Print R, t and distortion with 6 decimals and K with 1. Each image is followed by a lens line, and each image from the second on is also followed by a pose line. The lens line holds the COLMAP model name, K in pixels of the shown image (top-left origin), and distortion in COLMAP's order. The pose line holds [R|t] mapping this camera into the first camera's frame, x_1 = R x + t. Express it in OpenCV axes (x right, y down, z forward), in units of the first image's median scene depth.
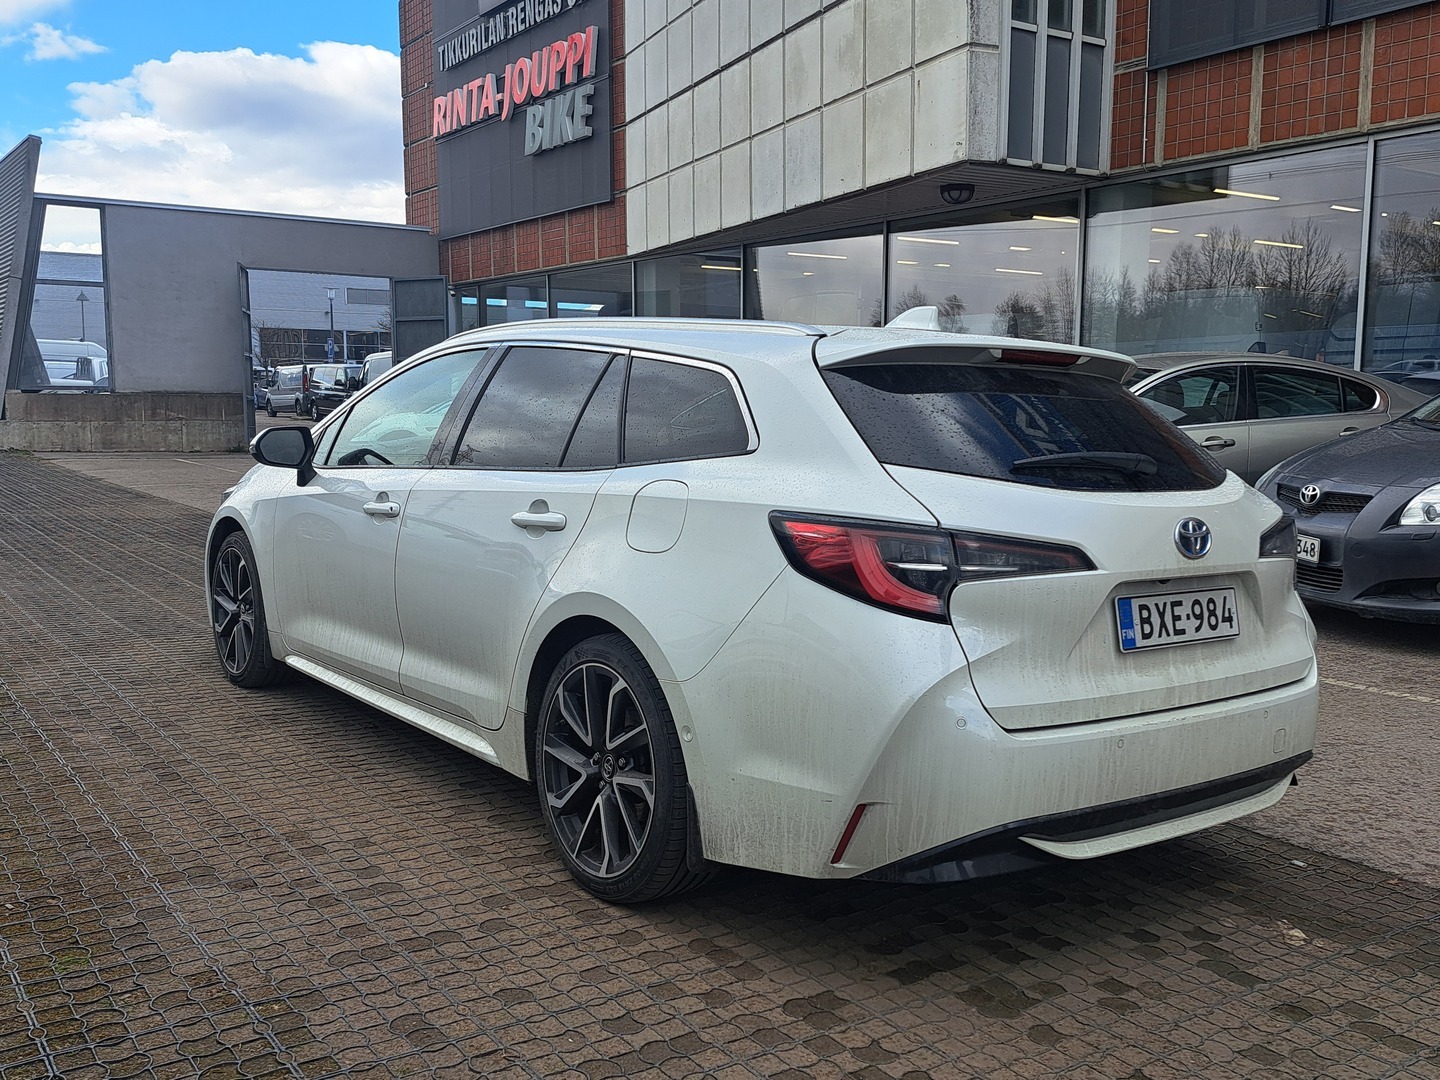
lens RADIAL K [[1292.3, 0, 718.9], [0, 1292.3, 537.4], [0, 0, 1]] dist [0.084229, -0.114467]
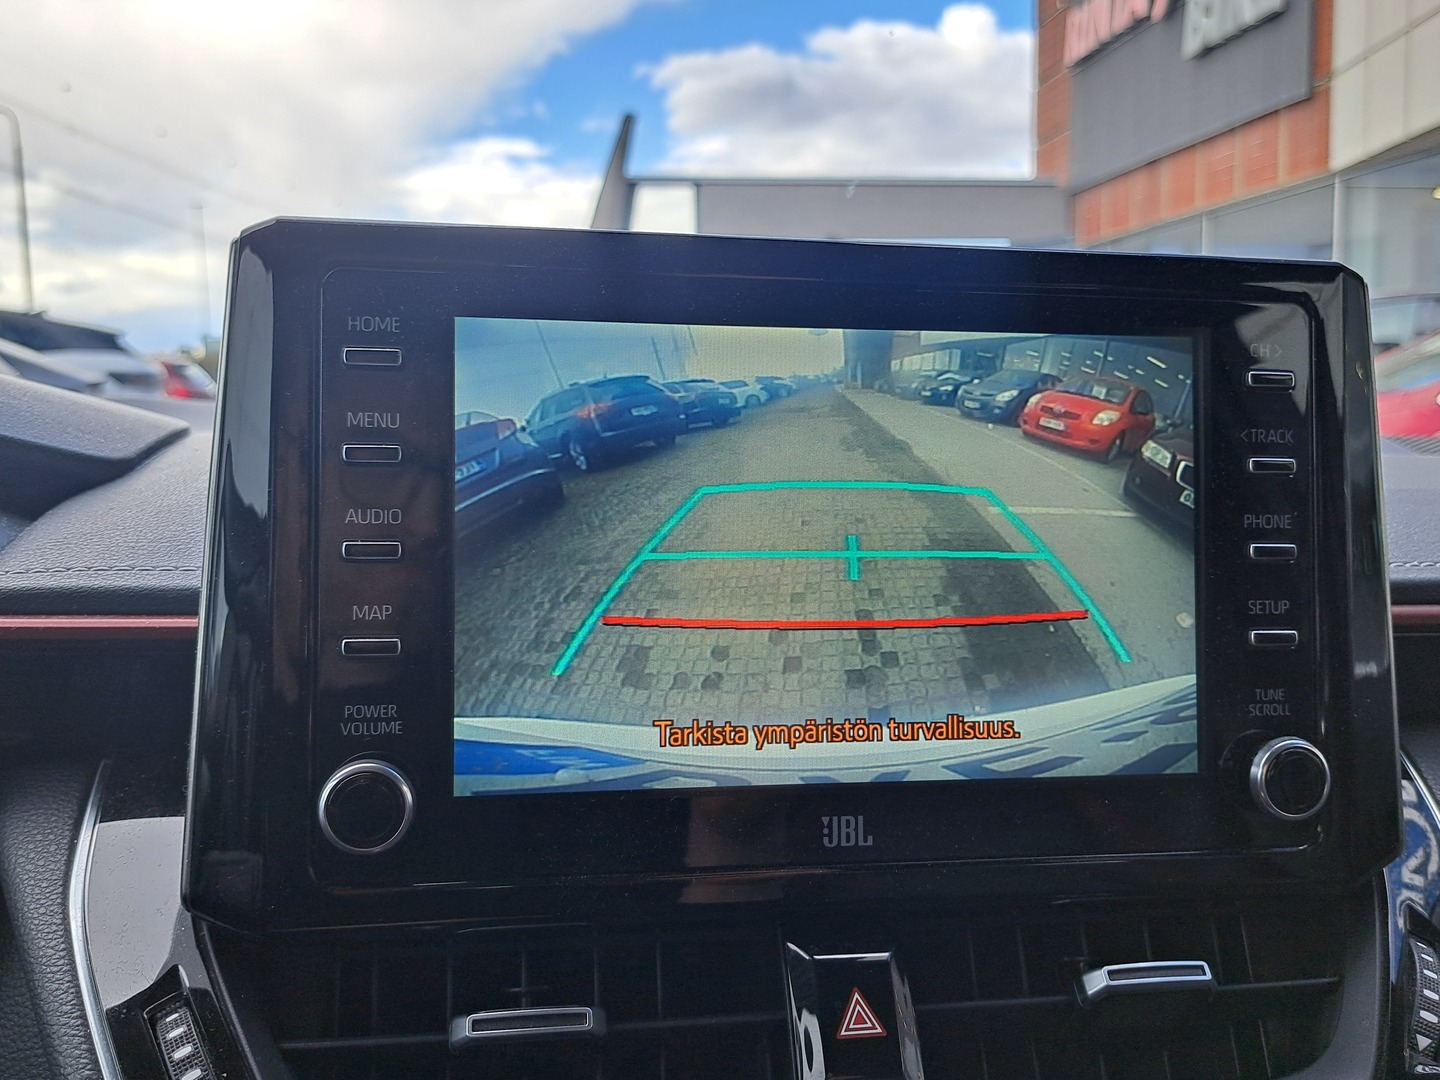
lens RADIAL K [[1292.3, 0, 721.4], [0, 1292.3, 531.7], [0, 0, 1]] dist [0.084229, -0.114467]
pose [[0.882004, 0.036563, -0.469821, -0.136871], [-0.040811, 0.999166, 0.001143, -0.096067], [0.469471, 0.018165, 0.882761, 1.479385]]
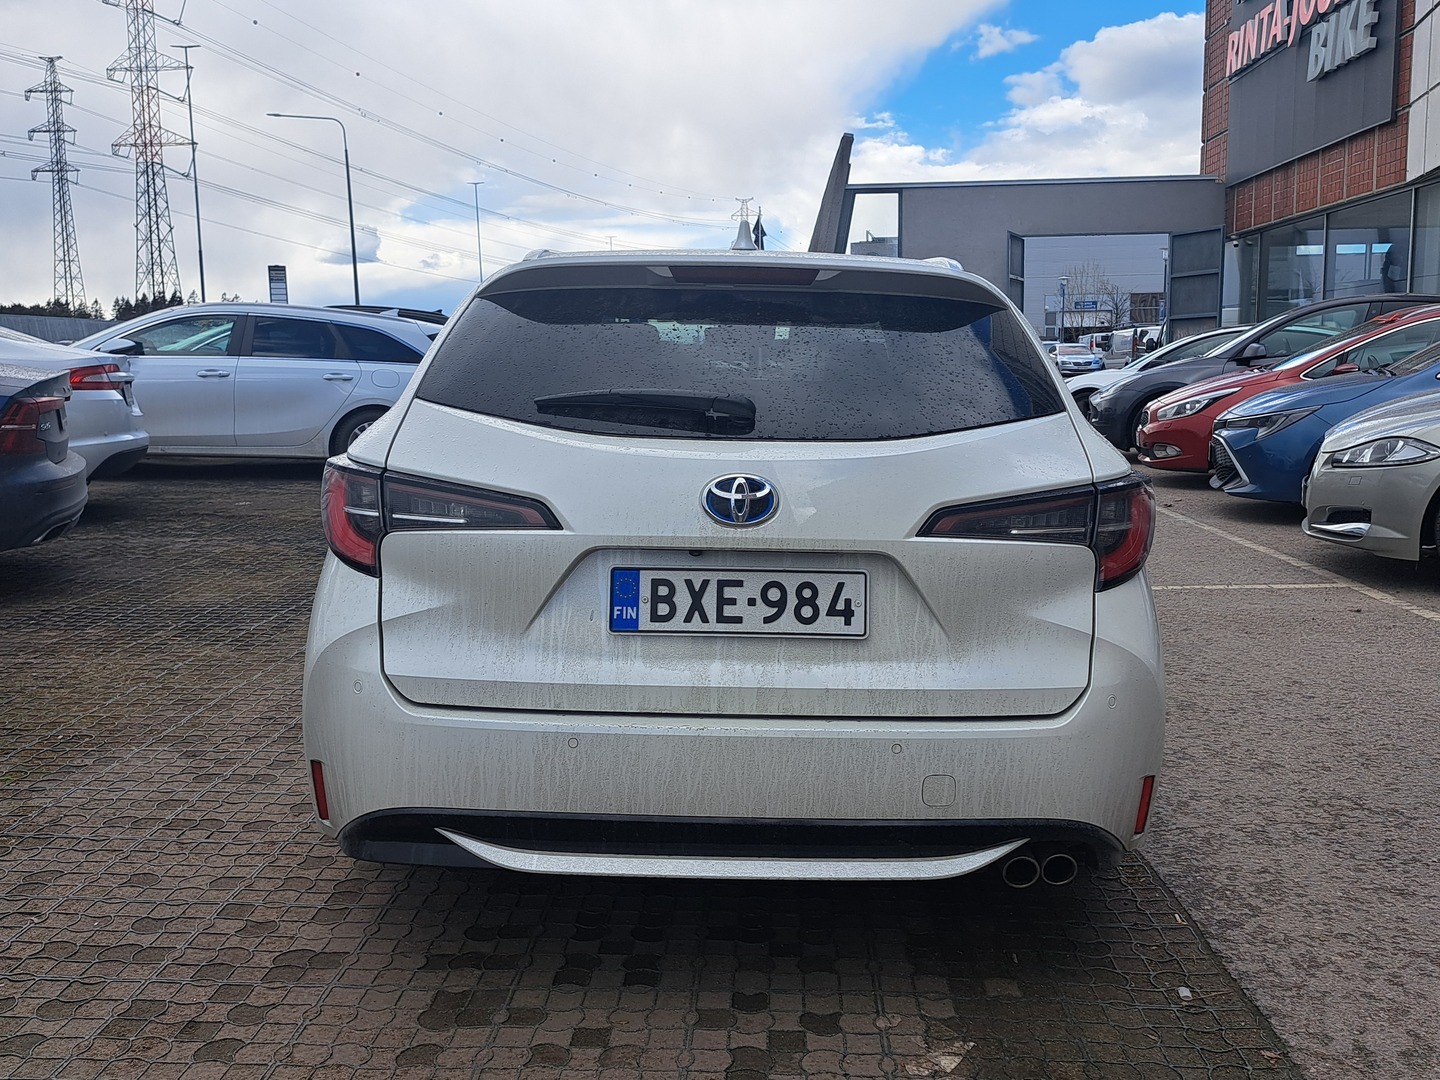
lens RADIAL K [[1292.3, 0, 740.2], [0, 1292.3, 529.9], [0, 0, 1]] dist [0.084229, -0.114467]
pose [[0.792753, 0.061290, -0.606454, 0.708108], [-0.048709, 0.998120, 0.037201, -0.008668], [0.607594, 0.000049, 0.794248, 0.335133]]
